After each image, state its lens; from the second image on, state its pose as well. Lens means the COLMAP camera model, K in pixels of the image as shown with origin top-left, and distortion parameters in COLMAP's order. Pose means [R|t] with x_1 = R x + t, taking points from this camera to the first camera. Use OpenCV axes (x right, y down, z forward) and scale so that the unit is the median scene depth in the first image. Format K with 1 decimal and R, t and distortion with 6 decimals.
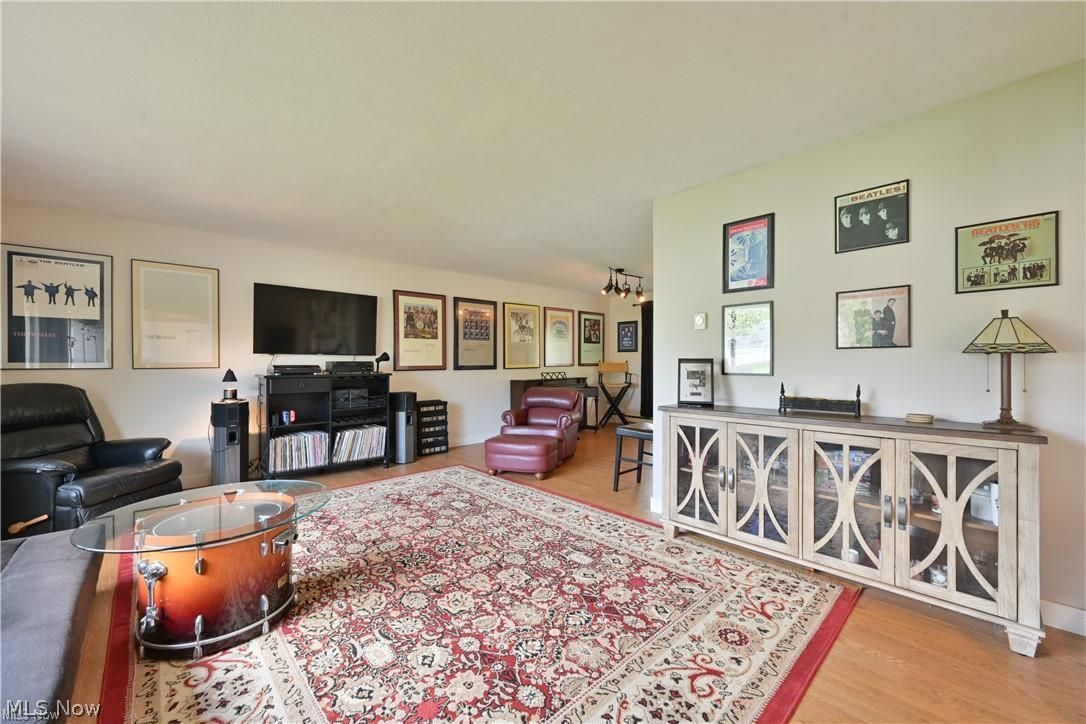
lens RADIAL K [[425.4, 0, 543.5], [0, 425.4, 364.4], [0, 0, 1]] dist [-0.002330, 0.000442]
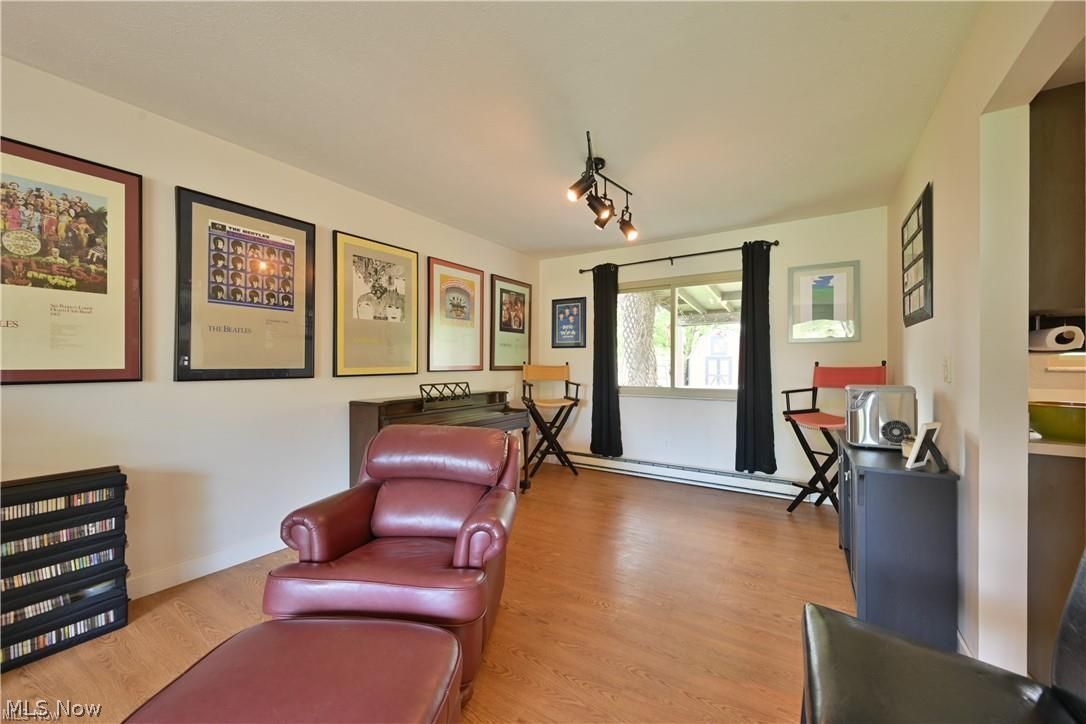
lens RADIAL K [[425.4, 0, 543.0], [0, 425.4, 364.0], [0, 0, 1]] dist [-0.002330, 0.000442]
pose [[0.968451, 0.007376, 0.249095, 0.021422], [-0.005671, 0.999955, -0.007562, -0.002202], [-0.249140, 0.005911, 0.968450, 1.073924]]
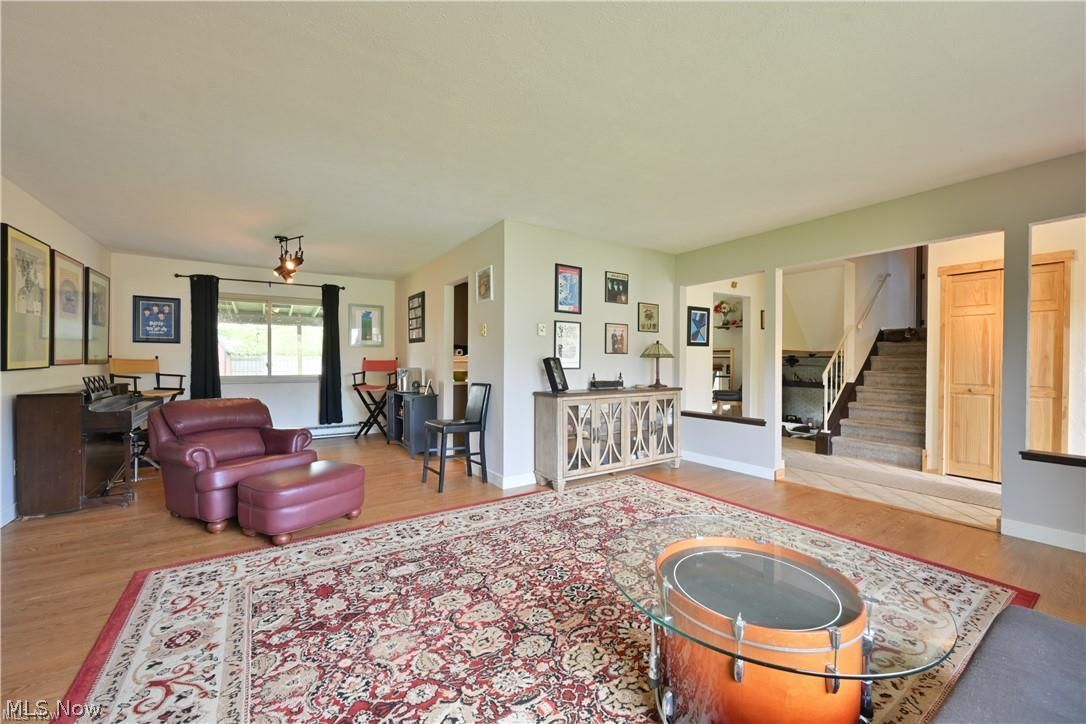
lens RADIAL K [[425.4, 0, 543.6], [0, 425.4, 364.3], [0, 0, 1]] dist [-0.002330, 0.000442]
pose [[0.162675, -0.004596, 0.986669, -0.940217], [-0.001203, 0.999987, 0.004856, 0.001369], [-0.986679, -0.001977, 0.162667, 0.770145]]
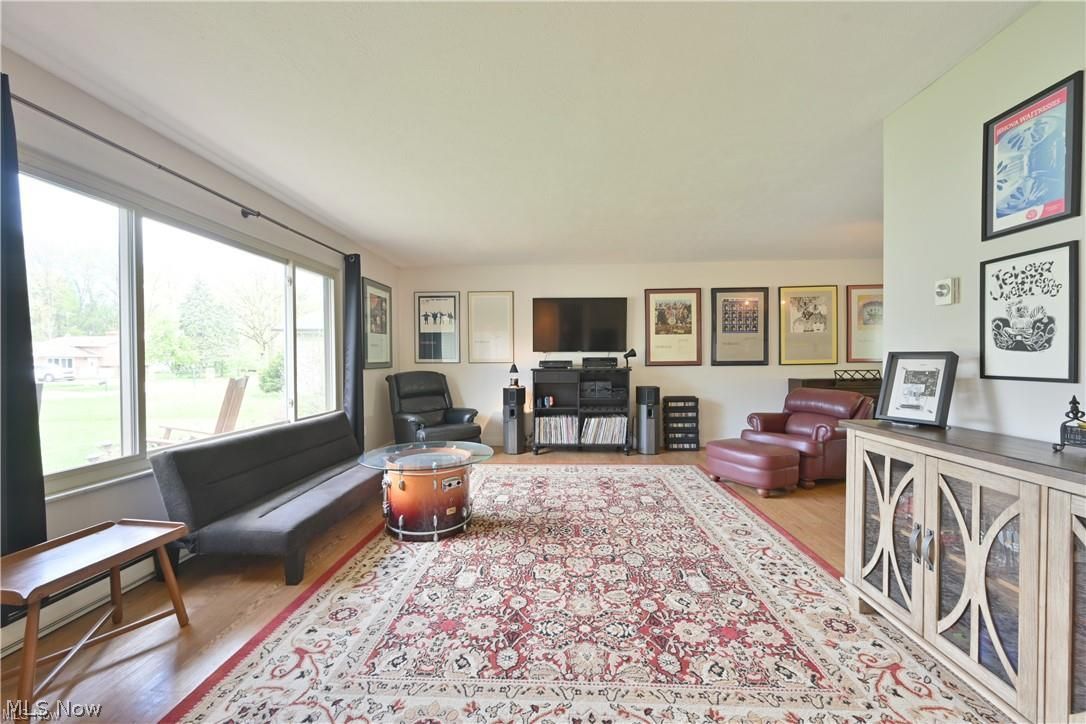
lens RADIAL K [[425.4, 0, 543.2], [0, 425.4, 363.7], [0, 0, 1]] dist [-0.002330, 0.000442]
pose [[0.696418, 0.006381, -0.717608, 0.401553], [0.001378, 0.999947, 0.010229, -0.002844], [0.717635, -0.008112, 0.696372, 0.141116]]
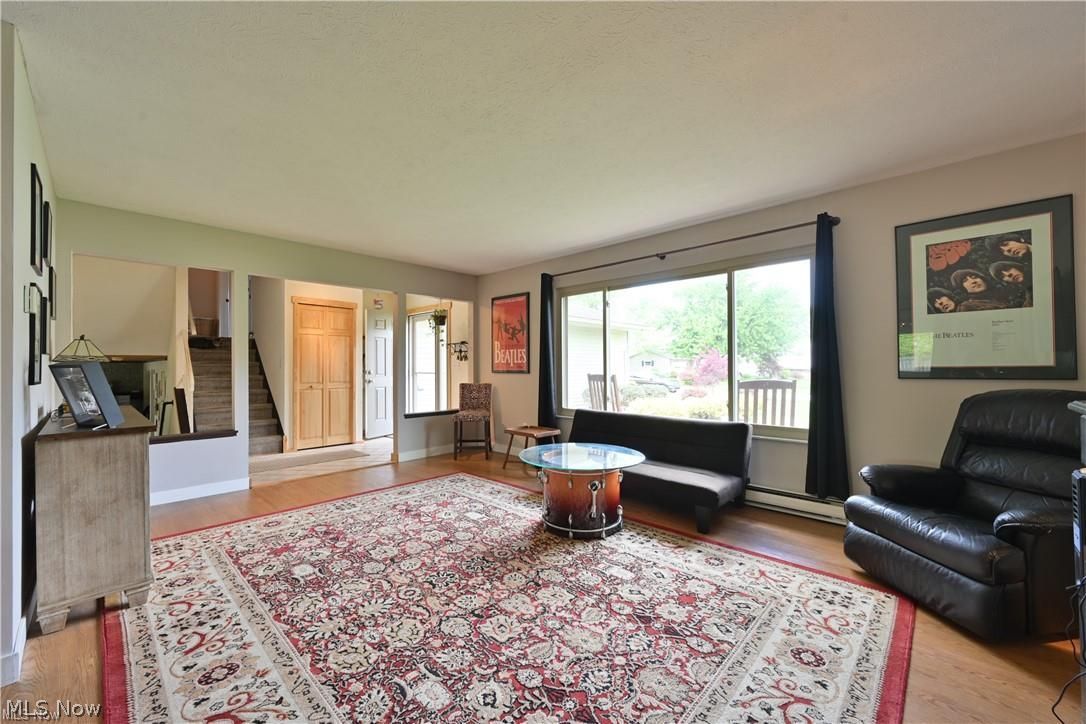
lens RADIAL K [[425.4, 0, 543.8], [0, 425.4, 364.1], [0, 0, 1]] dist [-0.002330, 0.000442]
pose [[-0.998213, 0.005349, -0.059519, -0.329653], [0.005593, 0.999977, -0.003923, -0.001186], [0.059496, -0.004249, -0.998219, 1.641362]]
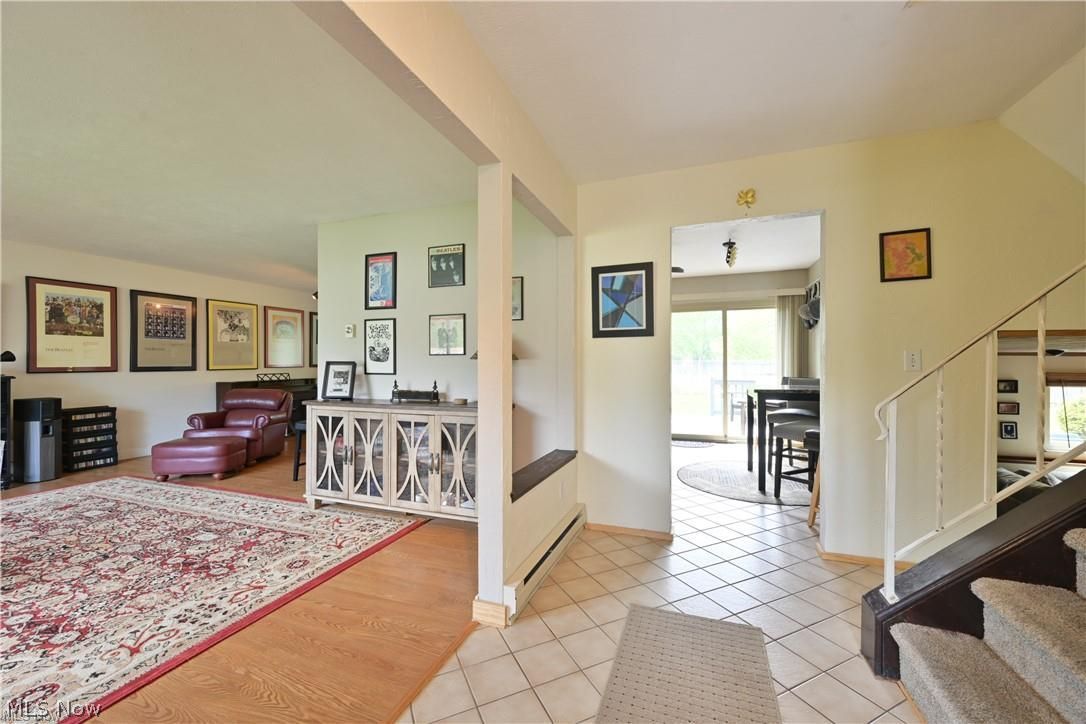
lens RADIAL K [[425.4, 0, 543.3], [0, 425.4, 364.0], [0, 0, 1]] dist [-0.002330, 0.000442]
pose [[0.893872, 0.002266, 0.448317, 0.314213], [-0.001081, 0.999995, -0.002897, -0.002900], [-0.448321, 0.002105, 0.893870, -0.344411]]
